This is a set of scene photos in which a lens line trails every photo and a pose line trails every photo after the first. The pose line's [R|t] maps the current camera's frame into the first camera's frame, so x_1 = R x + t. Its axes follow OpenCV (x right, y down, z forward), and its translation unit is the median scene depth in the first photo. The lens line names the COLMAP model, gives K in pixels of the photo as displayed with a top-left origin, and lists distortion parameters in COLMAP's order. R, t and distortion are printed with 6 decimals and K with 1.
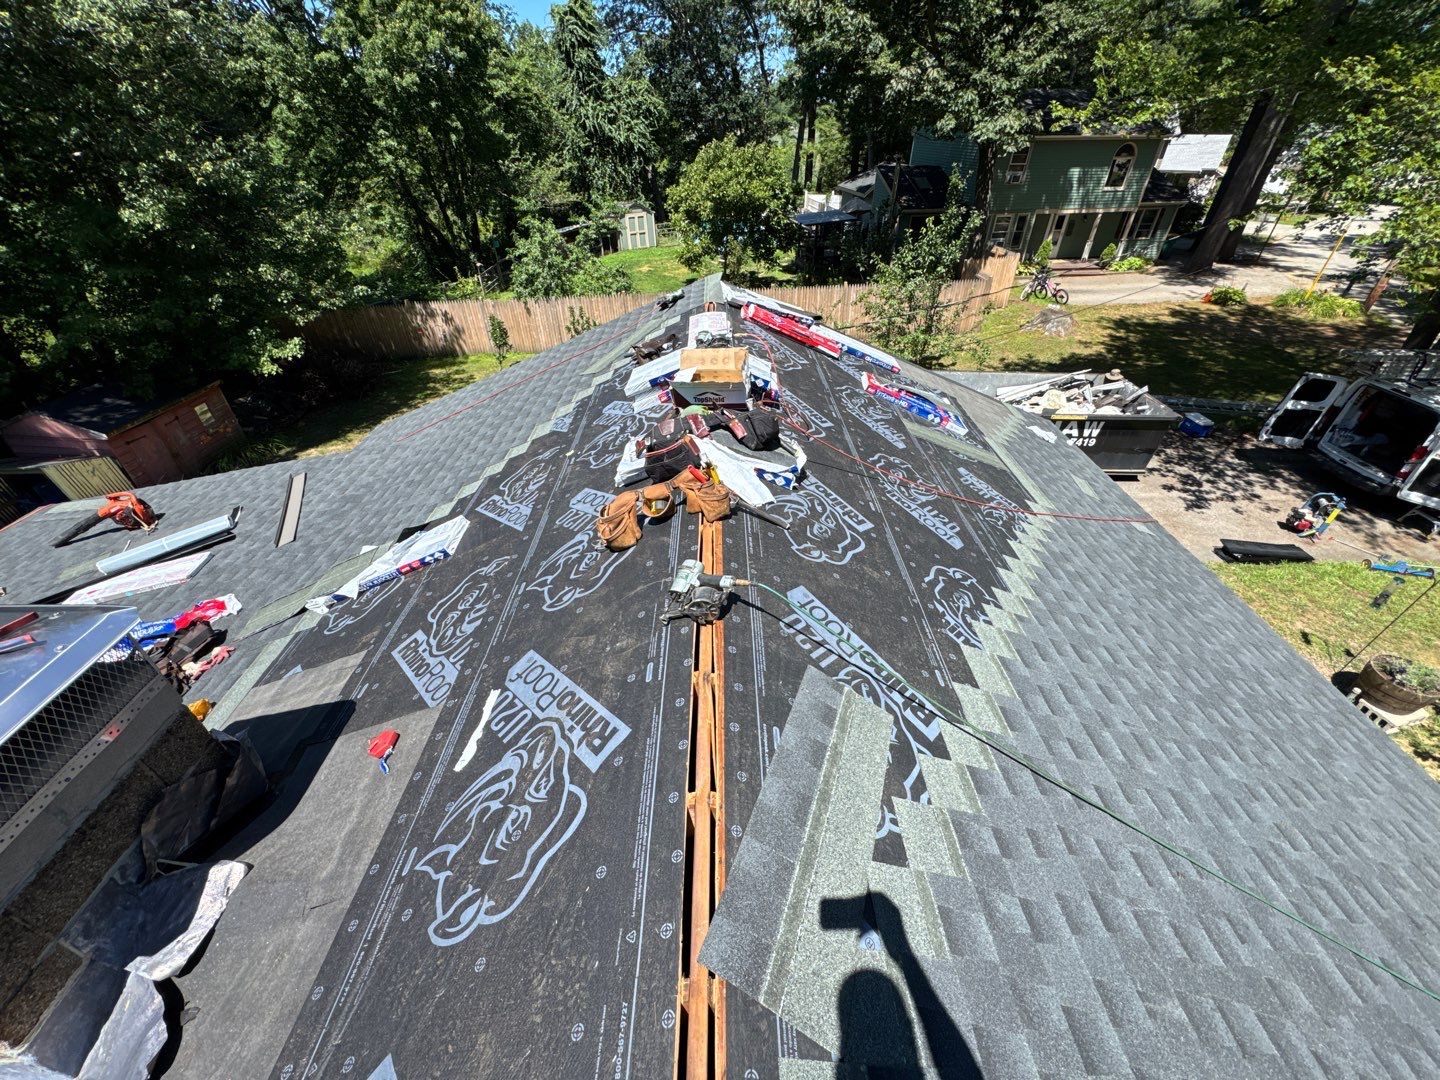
lens RADIAL K [[575.0, 0, 719.2], [0, 575.0, 538.2], [0, 0, 1]] dist [-0.001802, 0.000107]
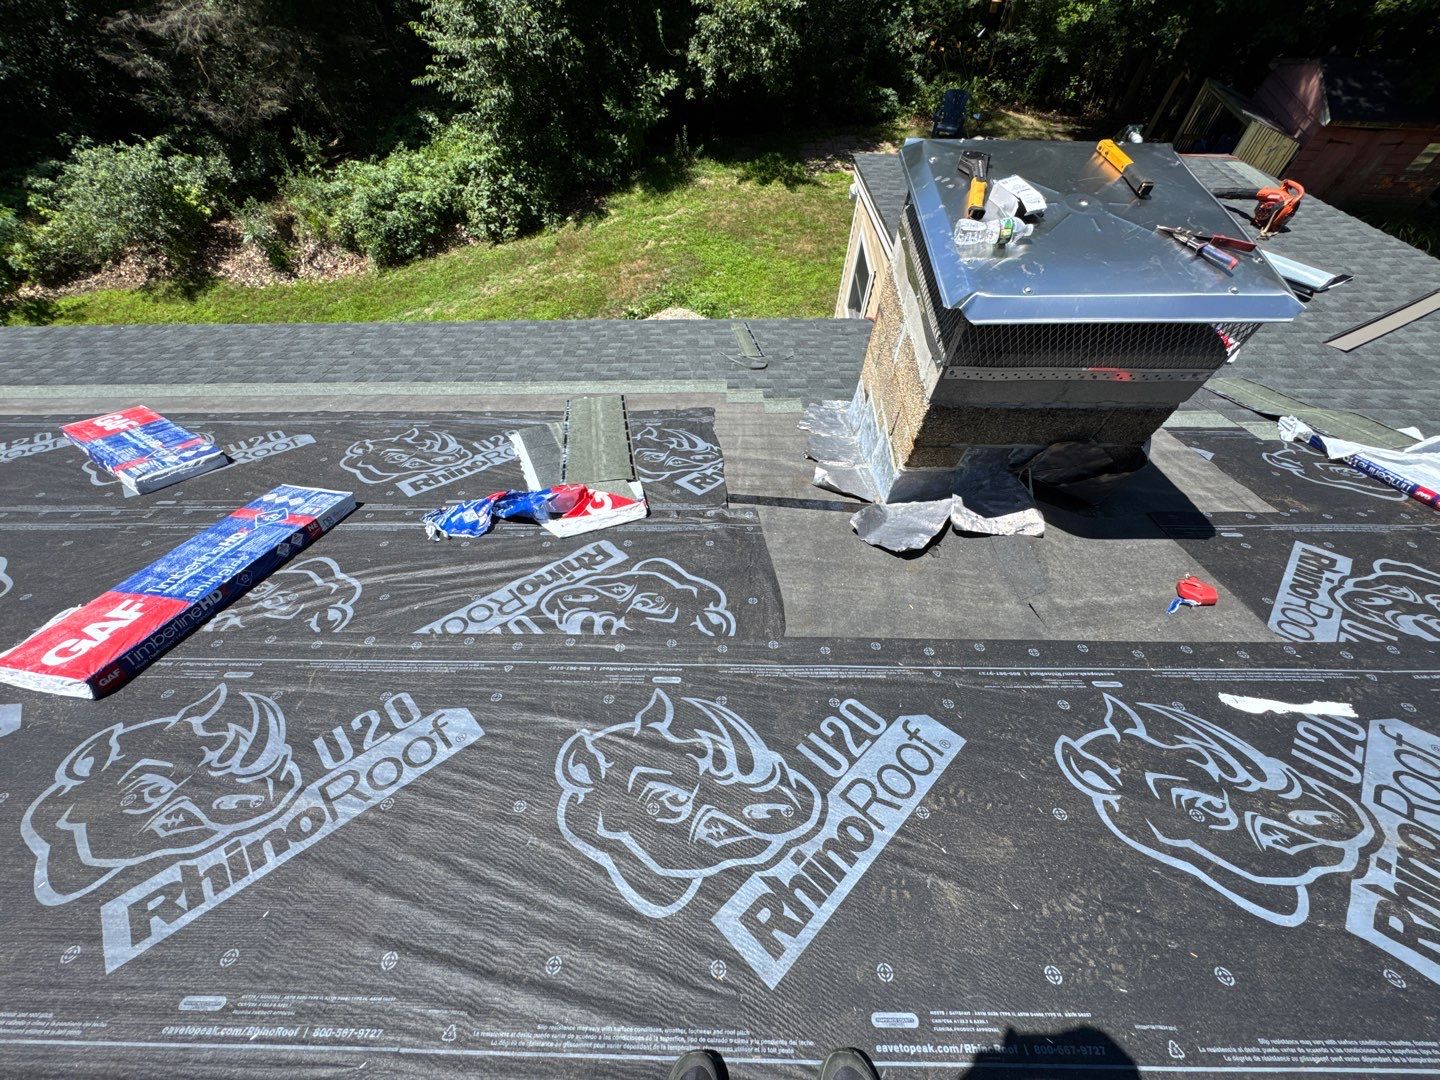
lens RADIAL K [[575.0, 0, 719.2], [0, 575.0, 538.2], [0, 0, 1]] dist [-0.001802, 0.000107]
pose [[-0.011842, 0.852918, -0.521910, -0.137606], [-0.586716, 0.416726, 0.694337, 0.103256], [0.809706, 0.314436, 0.495486, -0.027805]]
